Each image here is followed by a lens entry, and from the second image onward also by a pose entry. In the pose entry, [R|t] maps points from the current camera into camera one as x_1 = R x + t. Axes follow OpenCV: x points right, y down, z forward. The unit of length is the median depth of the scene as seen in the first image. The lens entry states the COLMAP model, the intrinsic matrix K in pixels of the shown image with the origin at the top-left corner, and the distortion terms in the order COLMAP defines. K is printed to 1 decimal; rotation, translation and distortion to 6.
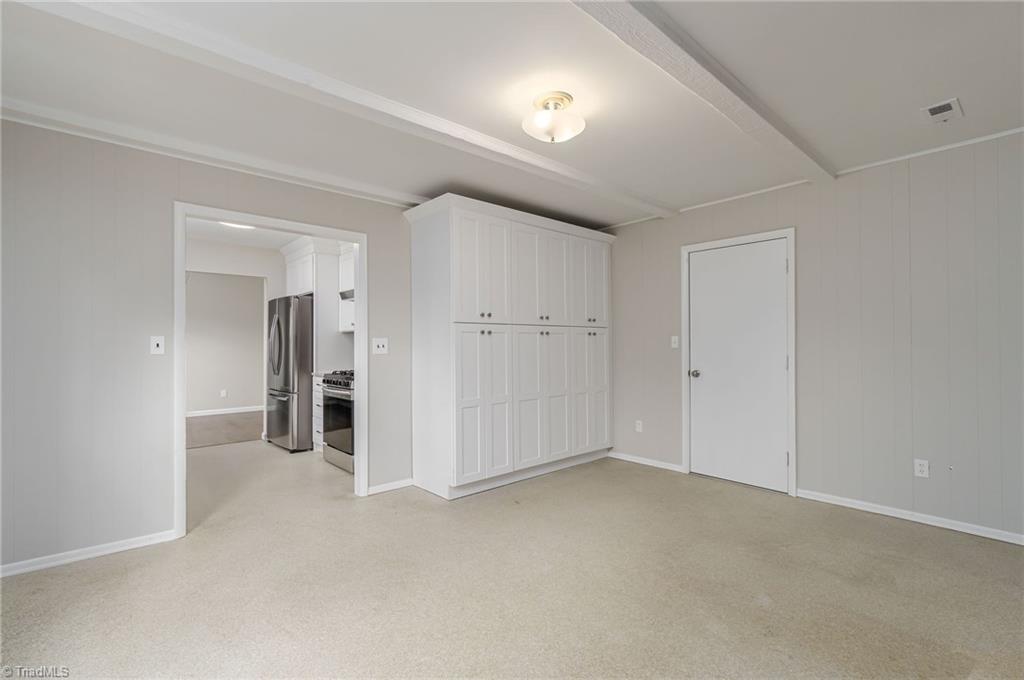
lens RADIAL K [[447.5, 0, 507.7], [0, 447.5, 339.7], [0, 0, 1]] dist [-0.029173, 0.002948]
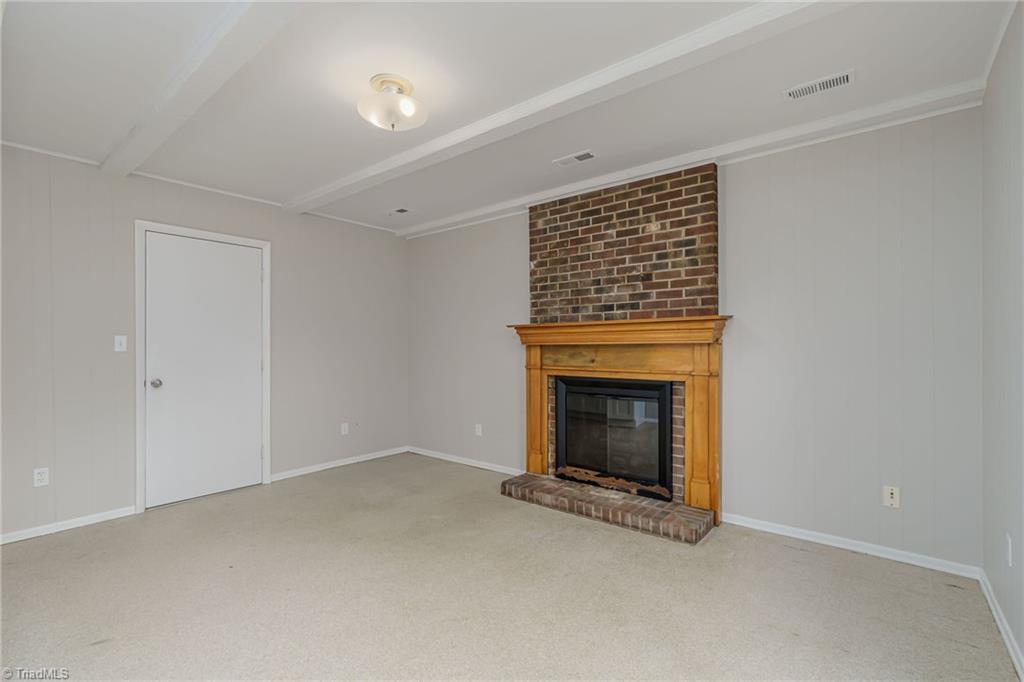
lens RADIAL K [[447.5, 0, 513.9], [0, 447.5, 343.1], [0, 0, 1]] dist [-0.029173, 0.002948]
pose [[-0.176142, 0.004327, 0.984355, -0.541910], [-0.009080, 0.999941, -0.006020, 0.002478], [-0.984323, -0.009998, -0.176092, 0.567495]]
